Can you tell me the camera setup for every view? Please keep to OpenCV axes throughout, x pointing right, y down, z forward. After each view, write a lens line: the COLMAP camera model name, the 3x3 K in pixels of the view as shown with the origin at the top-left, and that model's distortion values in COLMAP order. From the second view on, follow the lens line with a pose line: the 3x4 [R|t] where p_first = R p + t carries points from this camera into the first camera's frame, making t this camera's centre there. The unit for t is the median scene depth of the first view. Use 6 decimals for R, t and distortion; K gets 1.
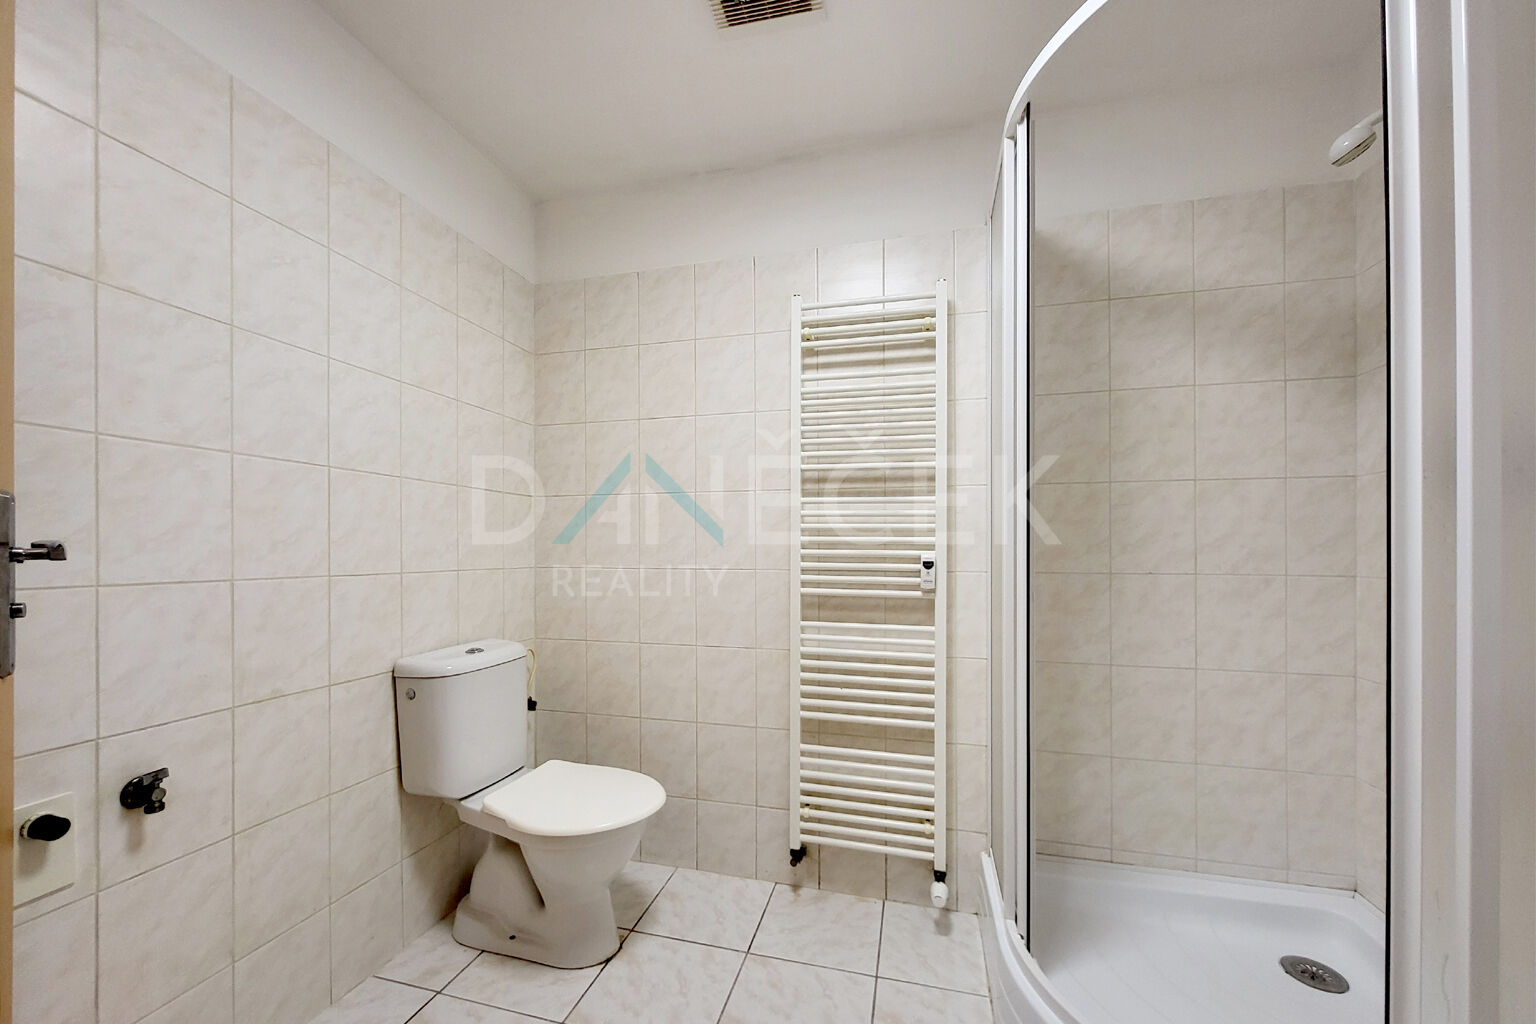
lens RADIAL K [[595.8, 0, 756.5], [0, 595.8, 552.0], [0, 0, 1]] dist [-0.000962, -0.000945]
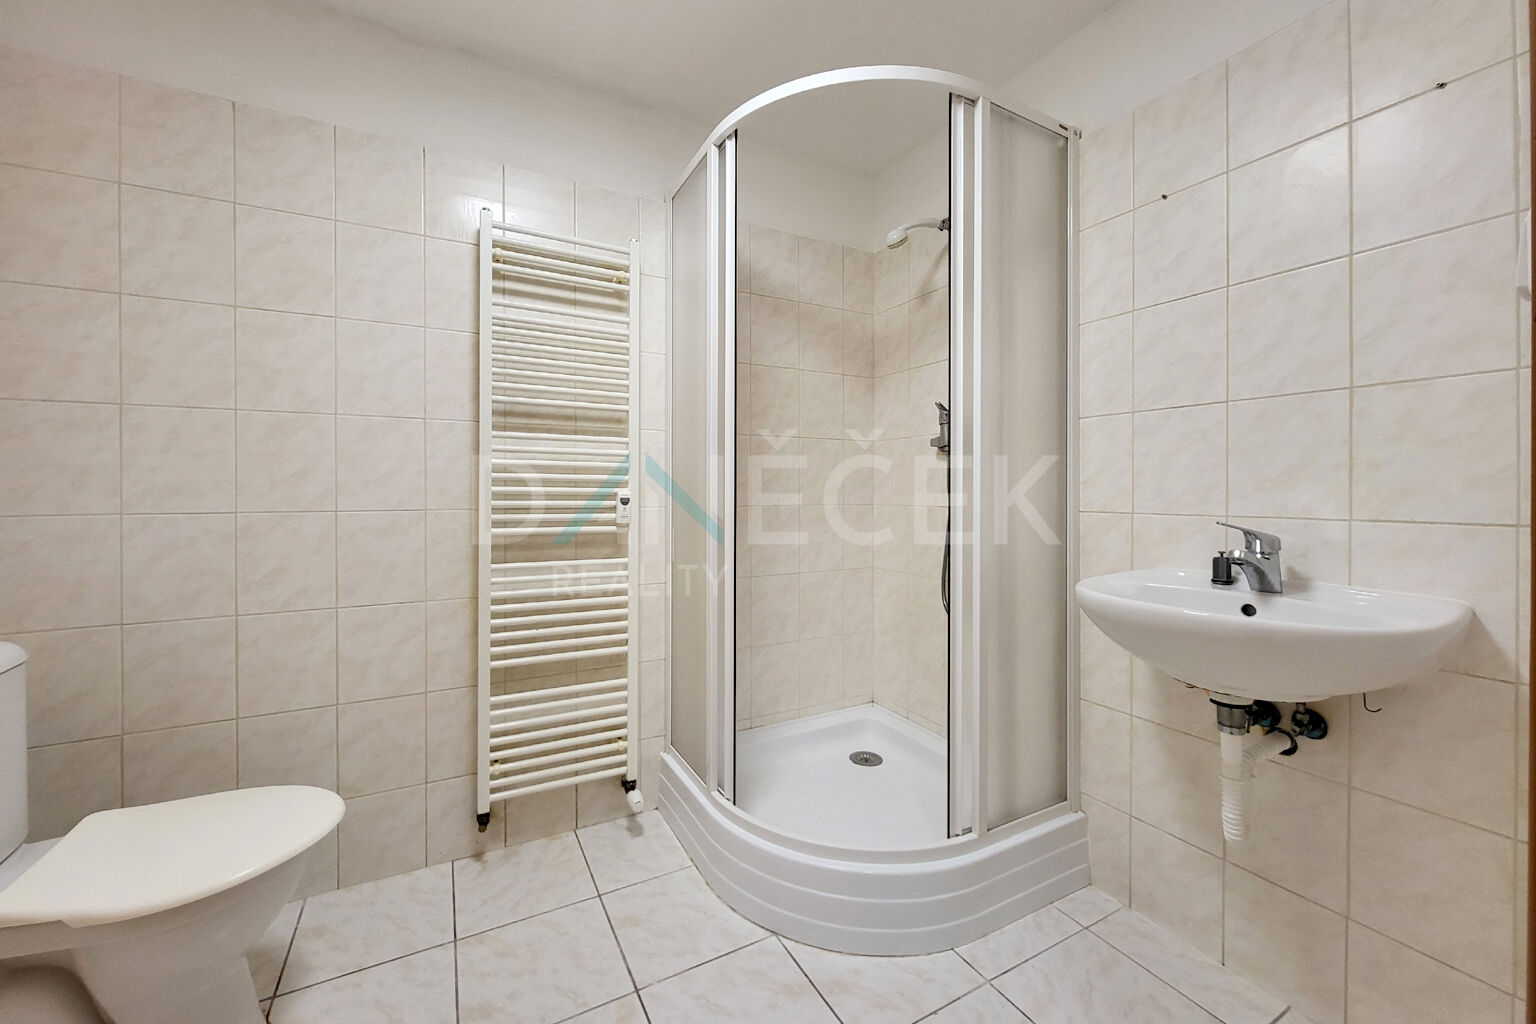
lens RADIAL K [[595.8, 0, 762.3], [0, 595.8, 497.2], [0, 0, 1]] dist [-0.000962, -0.000945]
pose [[0.726469, -0.009434, 0.687134, -0.255038], [0.004070, 0.999947, 0.009426, 0.005057], [-0.687187, -0.004051, 0.726469, 0.039922]]
